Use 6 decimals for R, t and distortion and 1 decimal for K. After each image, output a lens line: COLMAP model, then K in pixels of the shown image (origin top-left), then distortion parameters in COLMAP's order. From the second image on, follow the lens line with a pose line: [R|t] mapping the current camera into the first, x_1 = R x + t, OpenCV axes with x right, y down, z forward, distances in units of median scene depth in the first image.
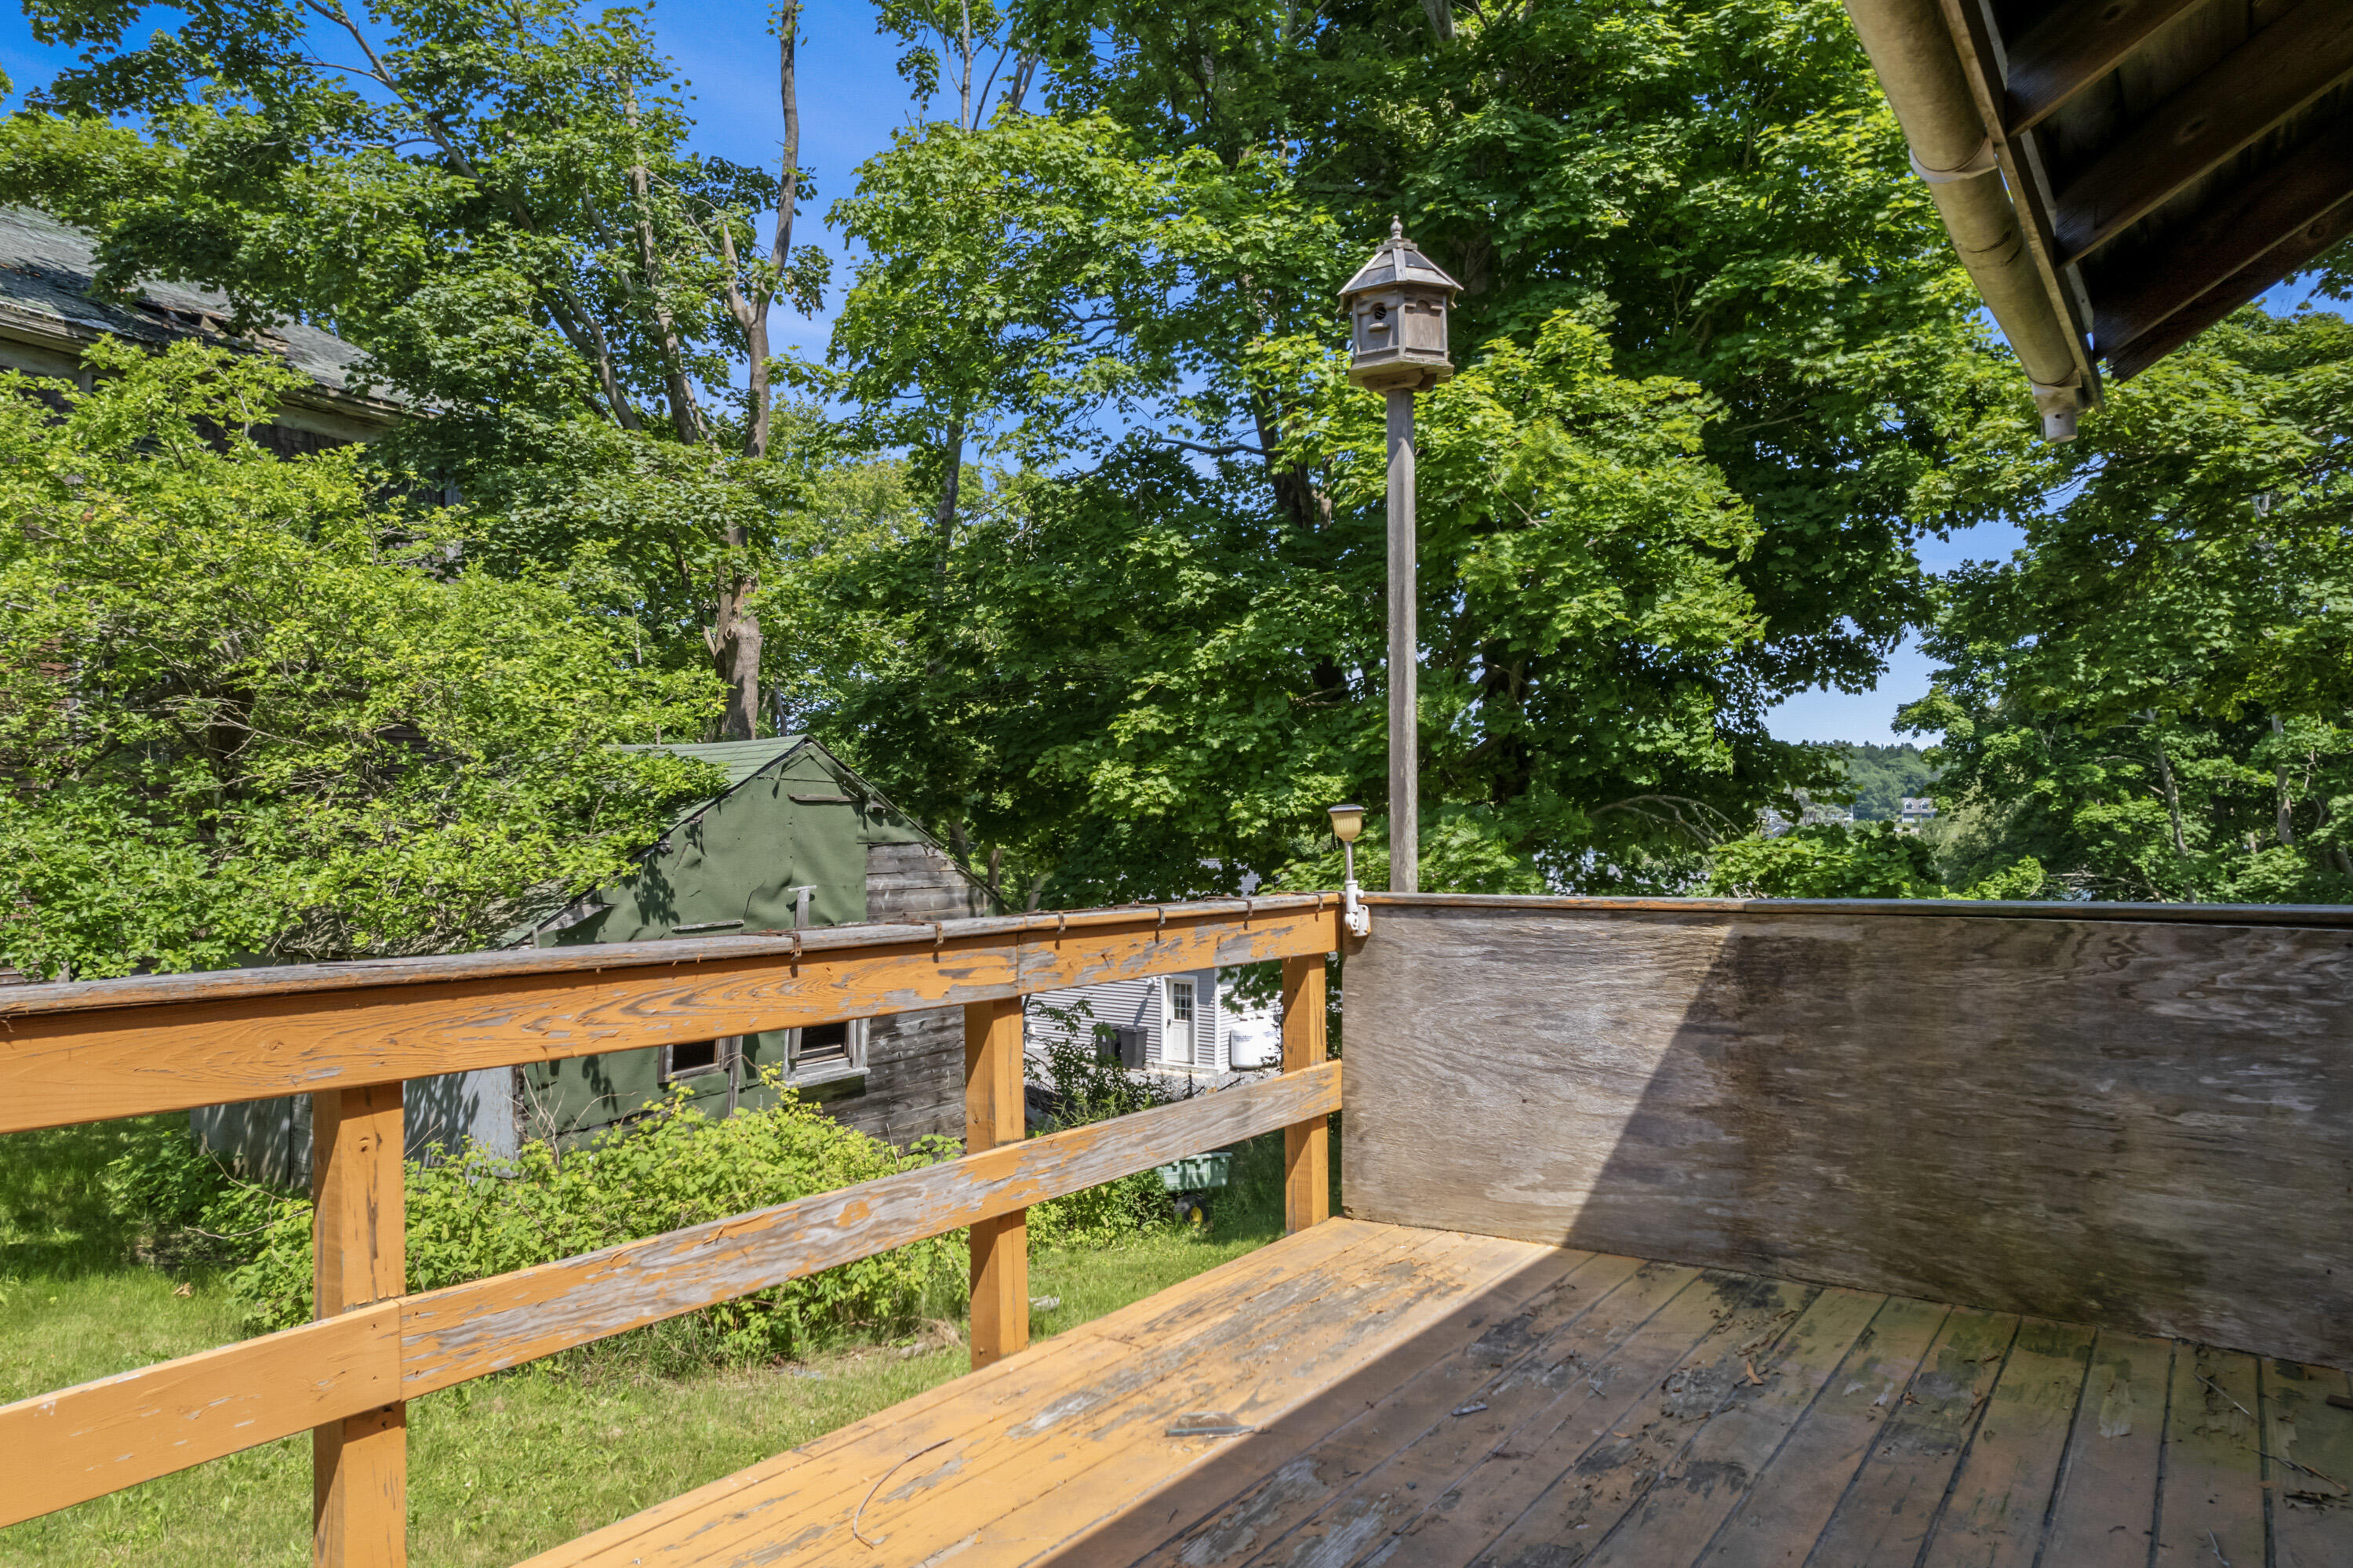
lens RADIAL K [[1549.5, 0, 1180.9], [0, 1549.5, 791.1], [0, 0, 1]] dist [-0.071474, 0.067008]
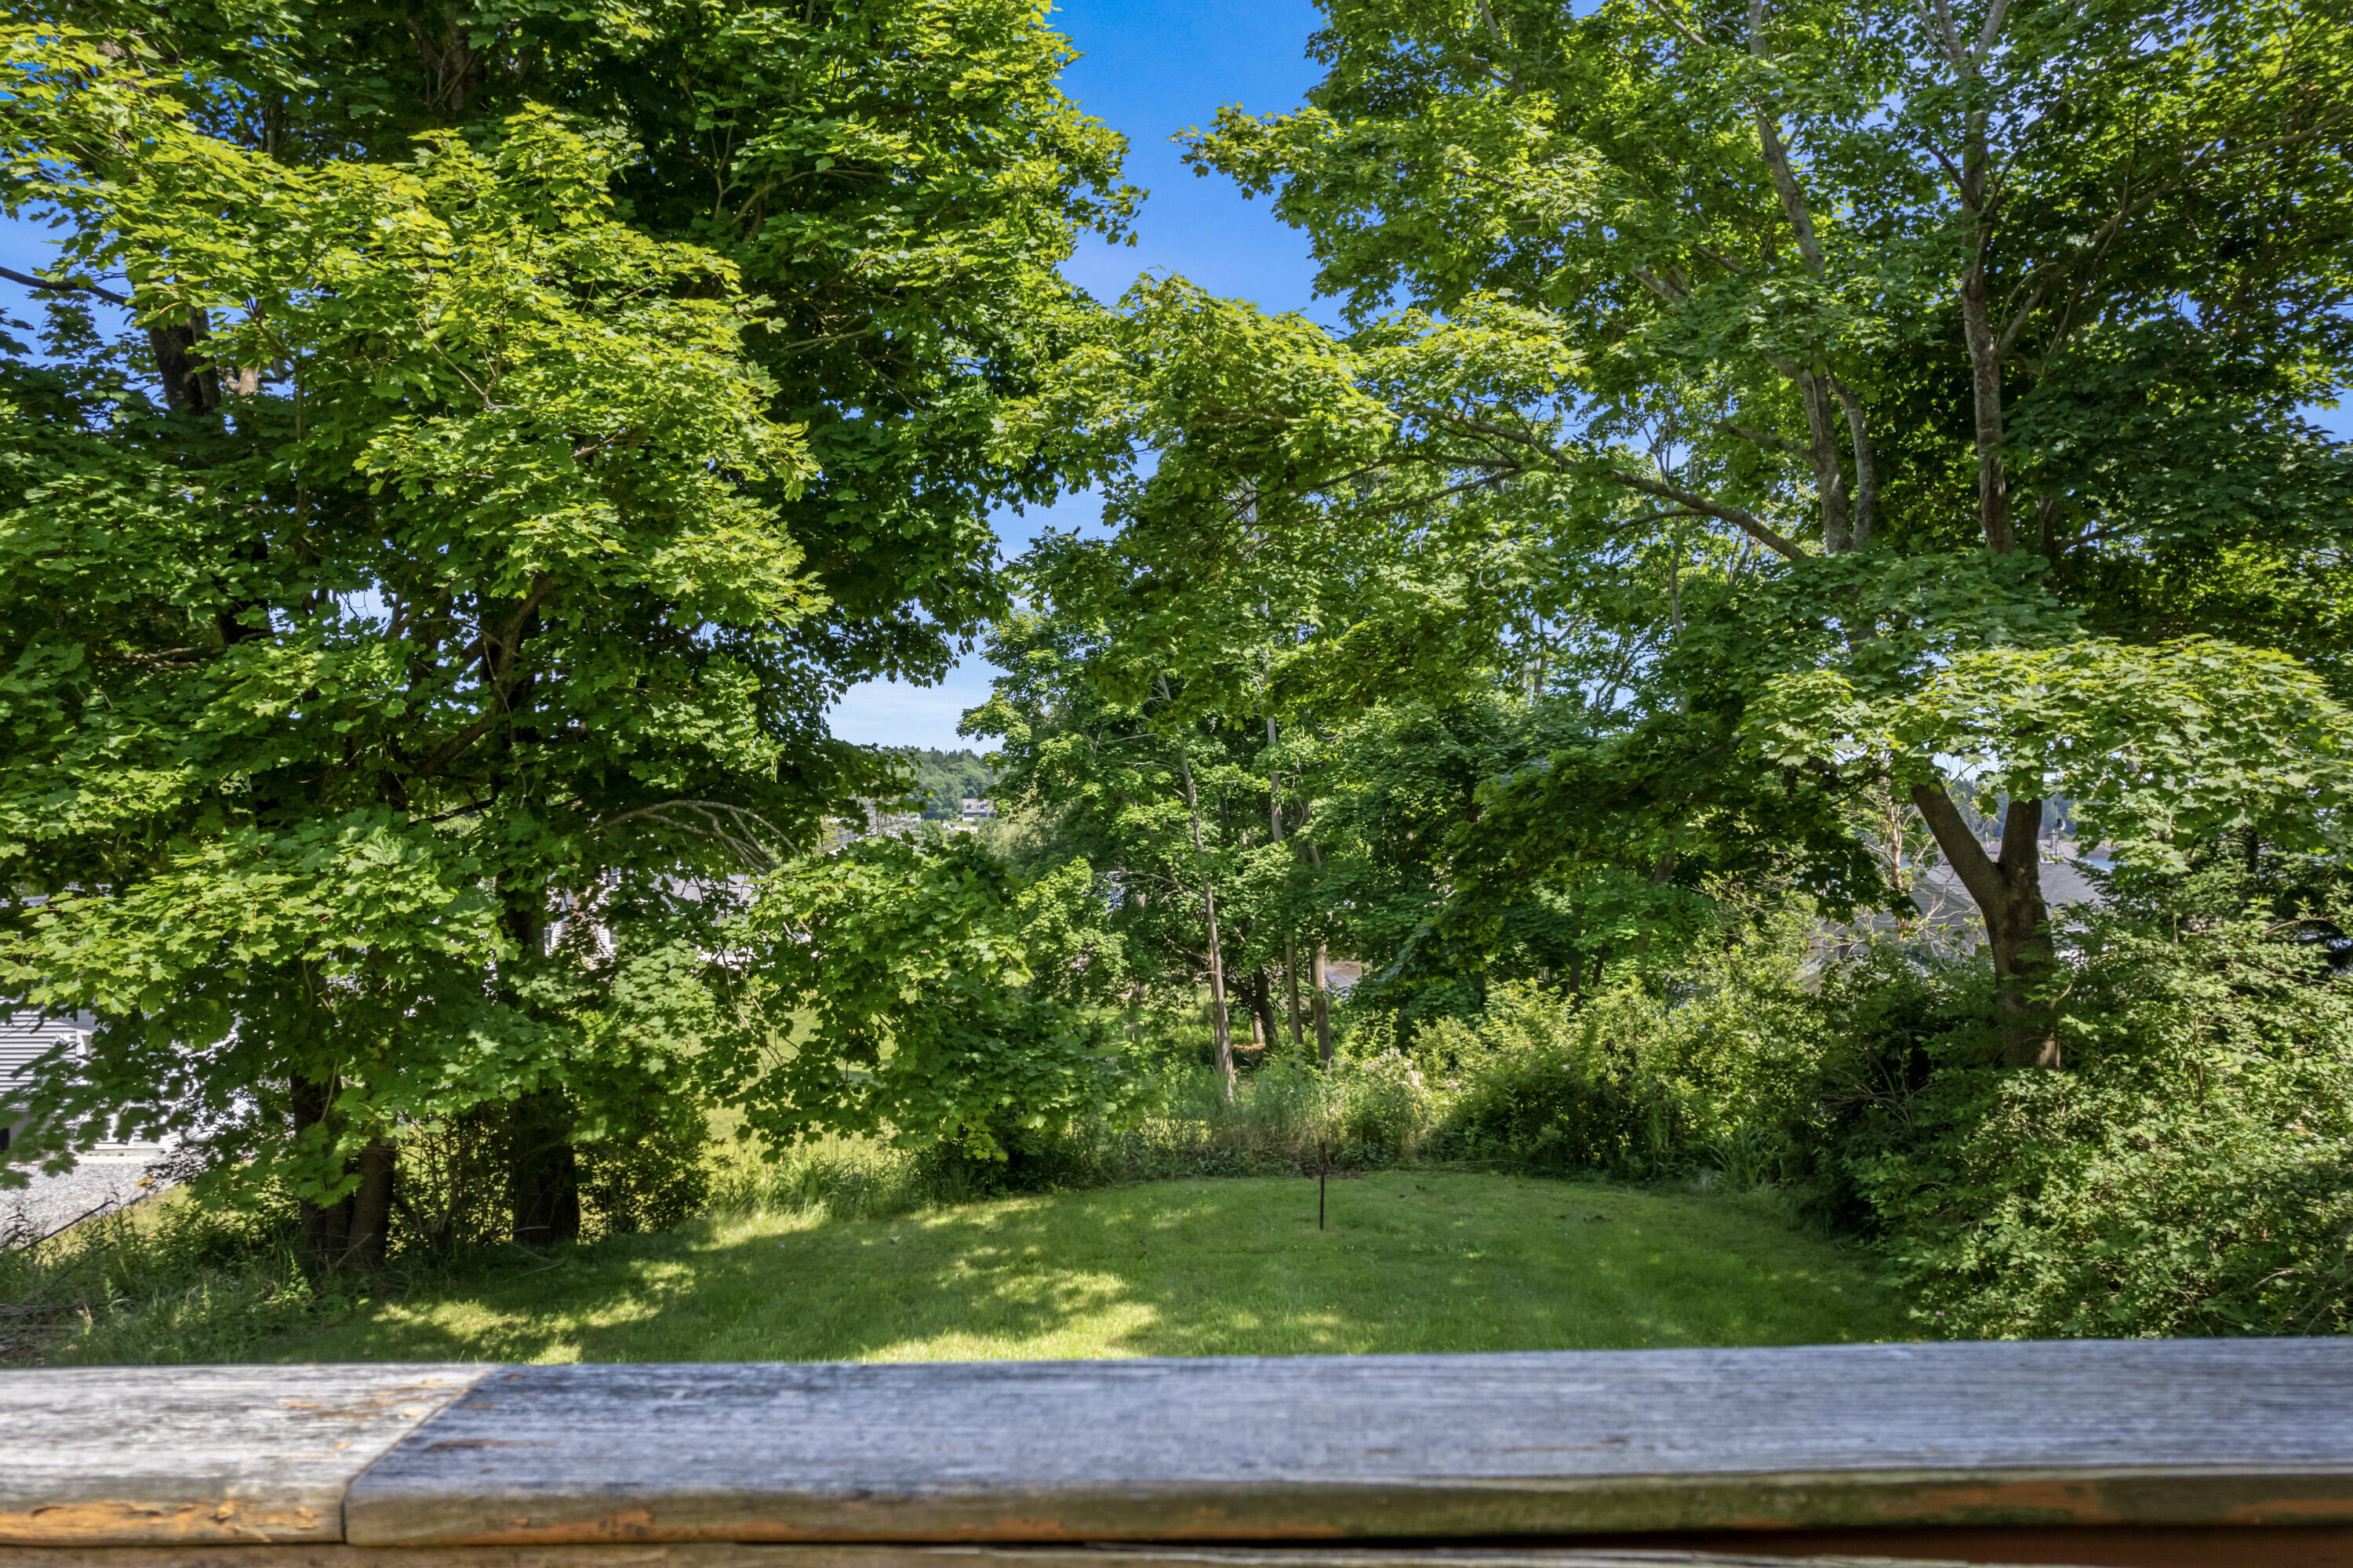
lens RADIAL K [[1549.5, 0, 1180.9], [0, 1549.5, 791.1], [0, 0, 1]] dist [-0.071474, 0.067008]
pose [[0.836452, 0.003483, 0.548029, 0.074115], [-0.003091, 0.999994, -0.001638, -0.001434], [-0.548031, -0.000324, 0.836458, 0.170214]]
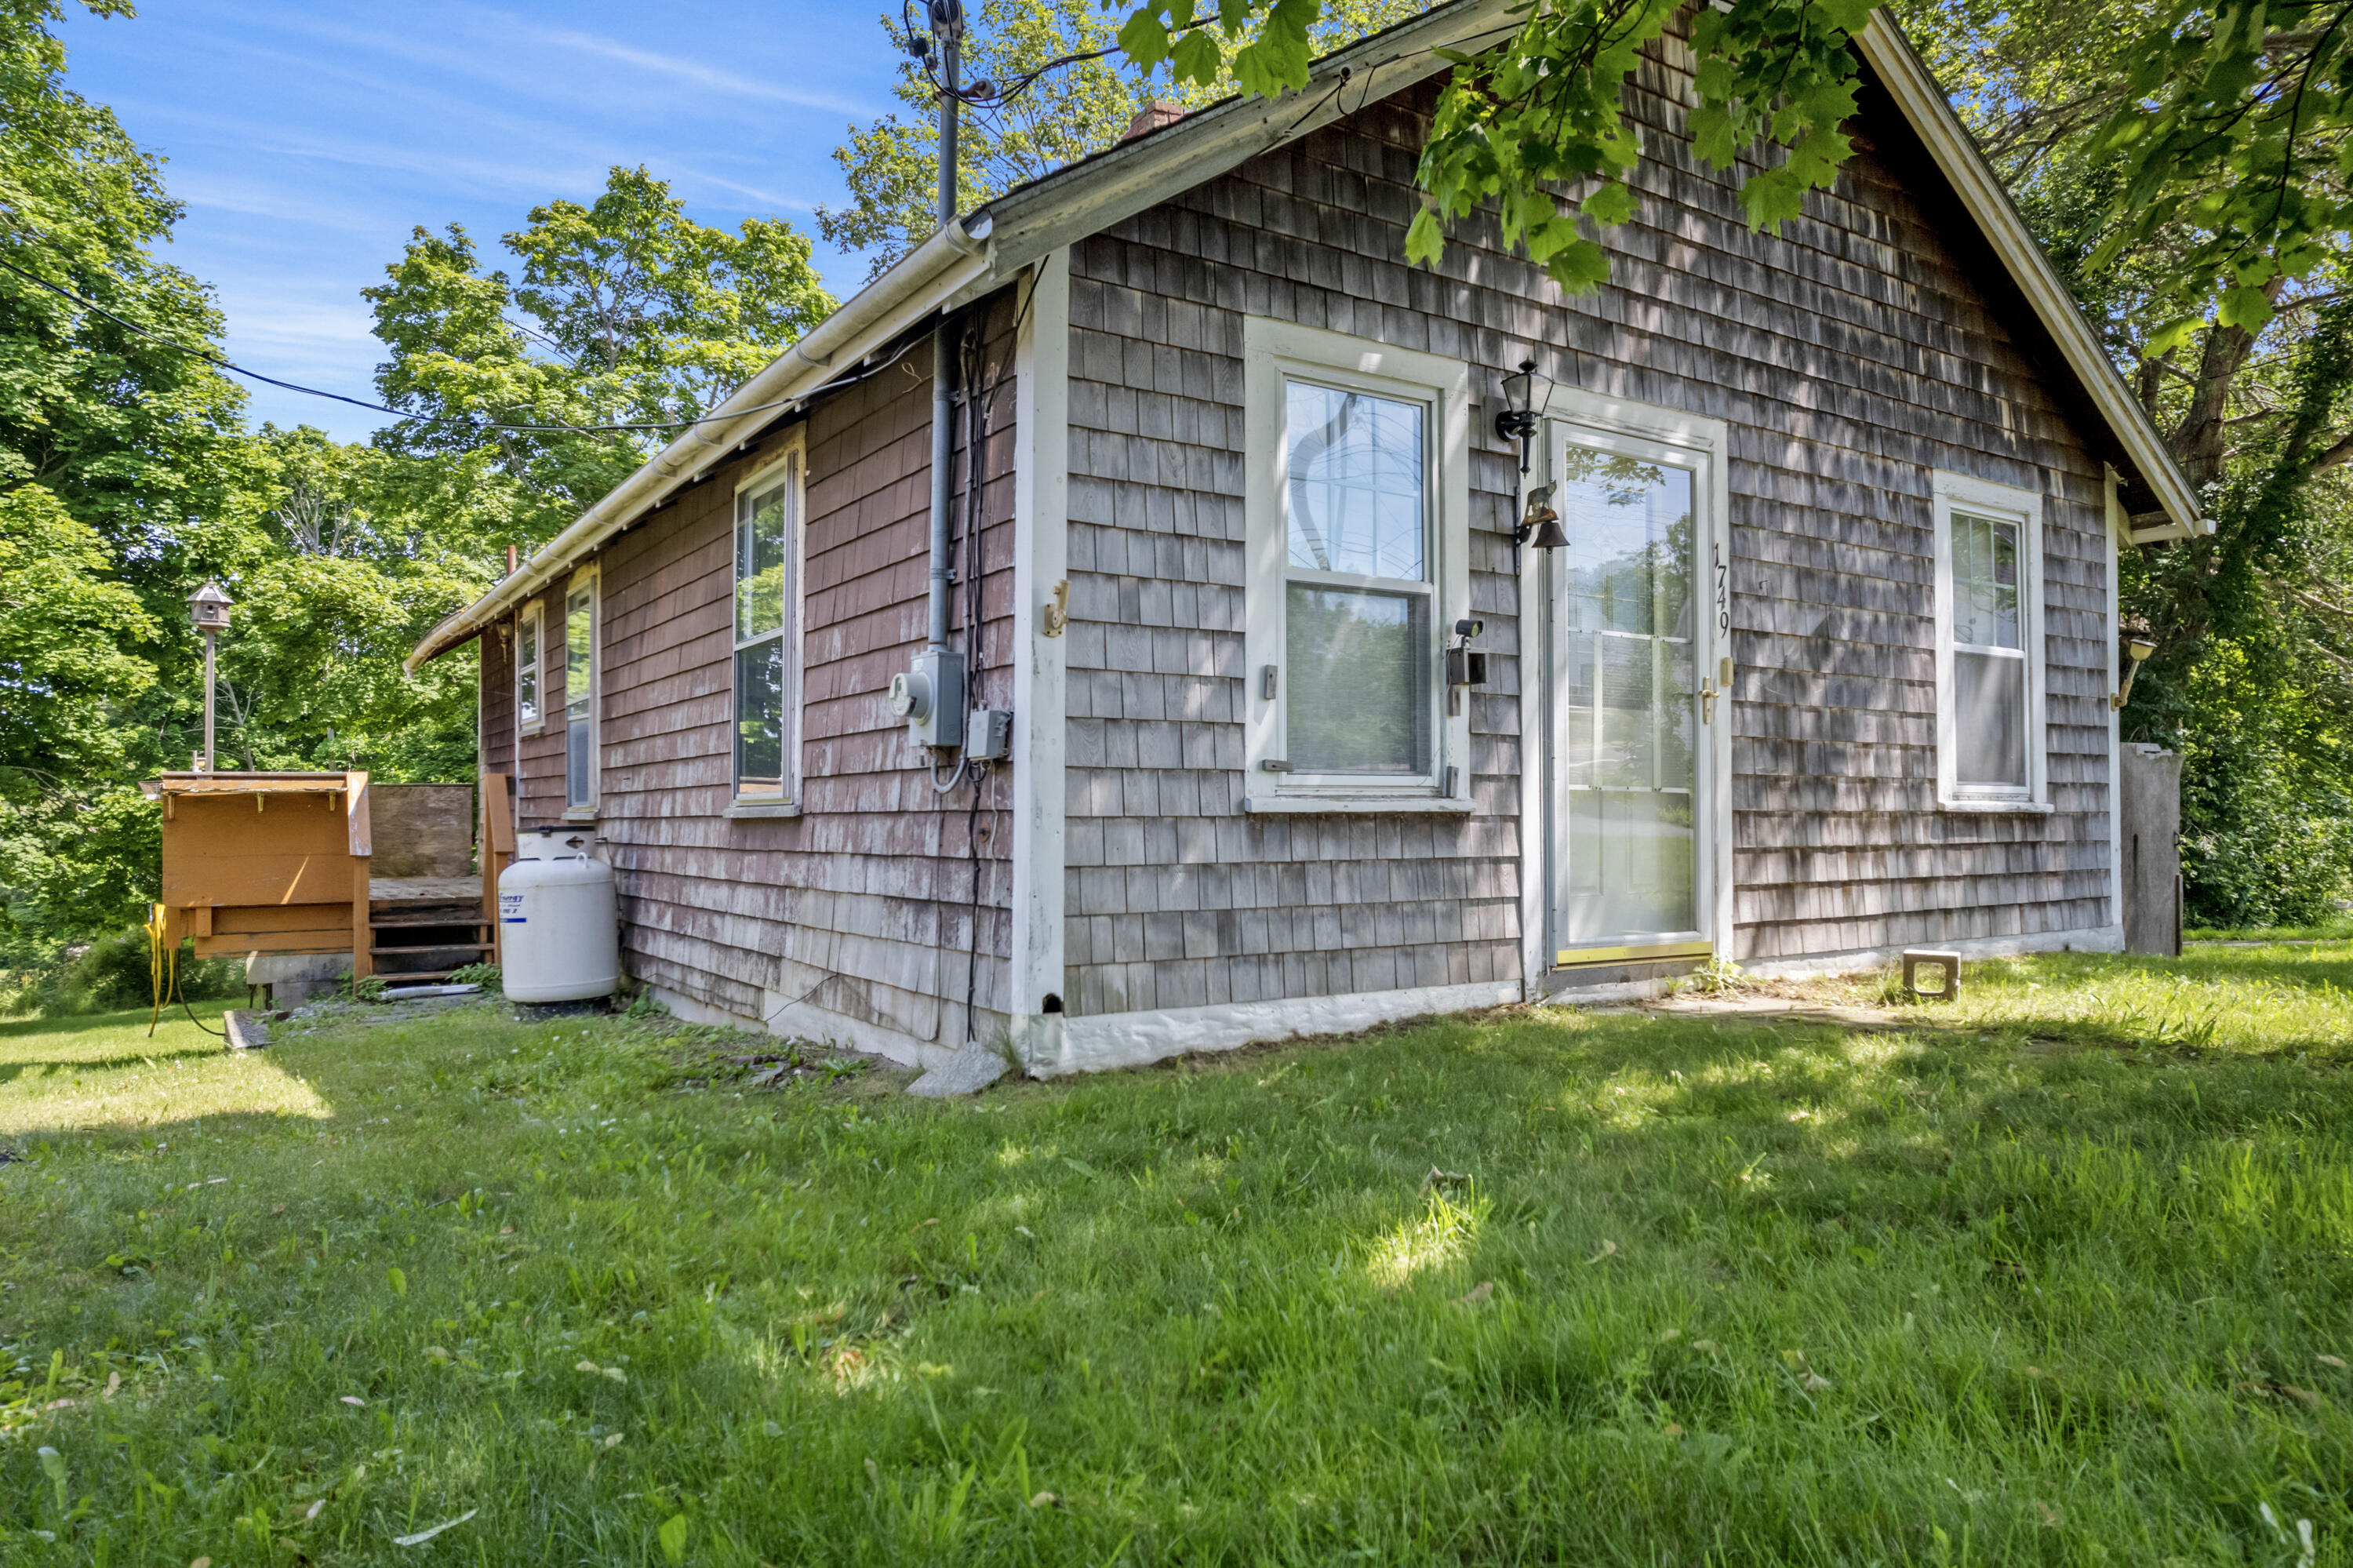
lens RADIAL K [[1508.8, 0, 1208.6], [0, 1508.8, 778.3], [0, 0, 1]] dist [-0.028089, 0.001460]
pose [[0.383539, 0.017628, 0.923357, -0.508941], [-0.011651, 0.999831, -0.014248, 0.018455], [-0.923451, -0.005293, 0.383679, -0.570415]]
